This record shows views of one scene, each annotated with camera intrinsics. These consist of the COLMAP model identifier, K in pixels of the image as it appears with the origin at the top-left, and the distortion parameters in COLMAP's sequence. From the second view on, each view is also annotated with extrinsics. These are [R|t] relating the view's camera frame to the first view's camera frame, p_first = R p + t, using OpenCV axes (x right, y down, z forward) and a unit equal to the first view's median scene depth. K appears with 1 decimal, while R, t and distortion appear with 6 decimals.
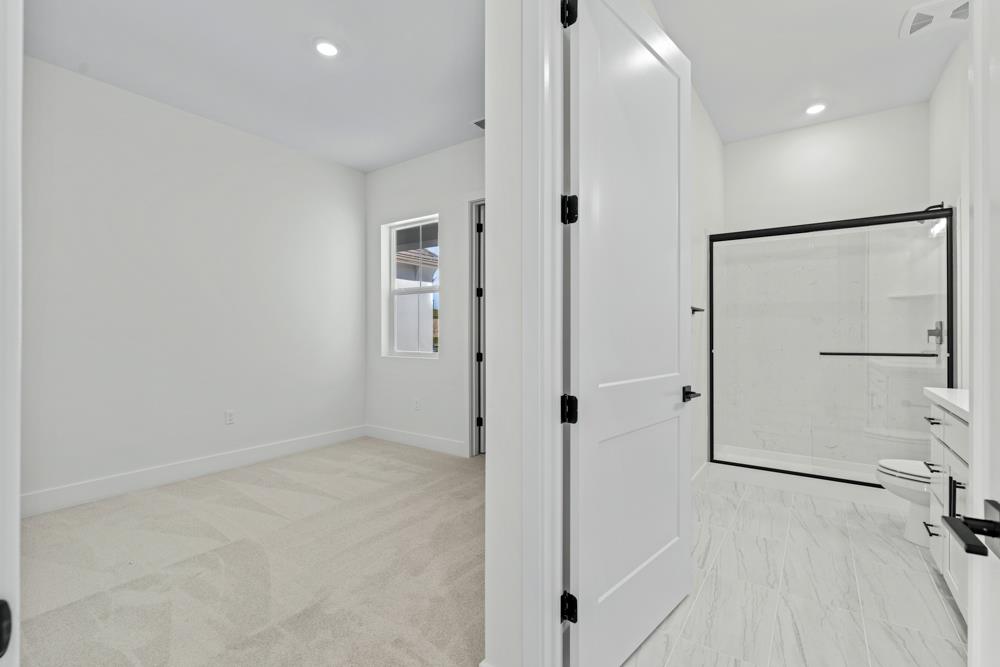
lens RADIAL K [[459.2, 0, 493.6], [0, 459.2, 330.9], [0, 0, 1]] dist [-0.004814, -0.000217]
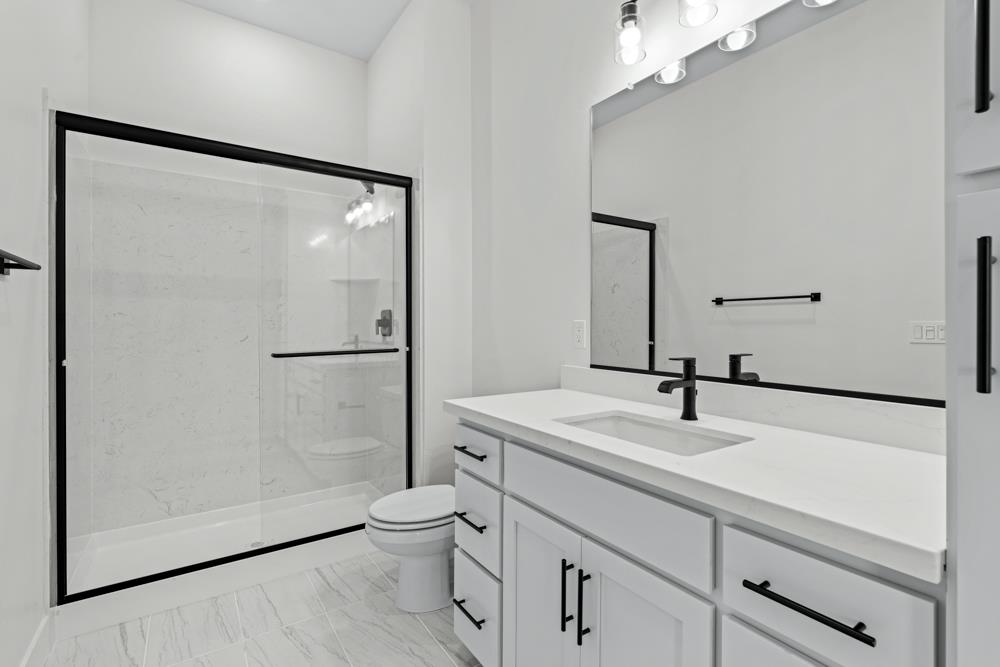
lens RADIAL K [[459.2, 0, 499.5], [0, 459.2, 325.1], [0, 0, 1]] dist [-0.004814, -0.000217]
pose [[0.351873, -0.000220, 0.936048, 0.180593], [-0.002669, 0.999996, 0.001238, 0.005033], [-0.936044, -0.002934, 0.351871, 0.384206]]
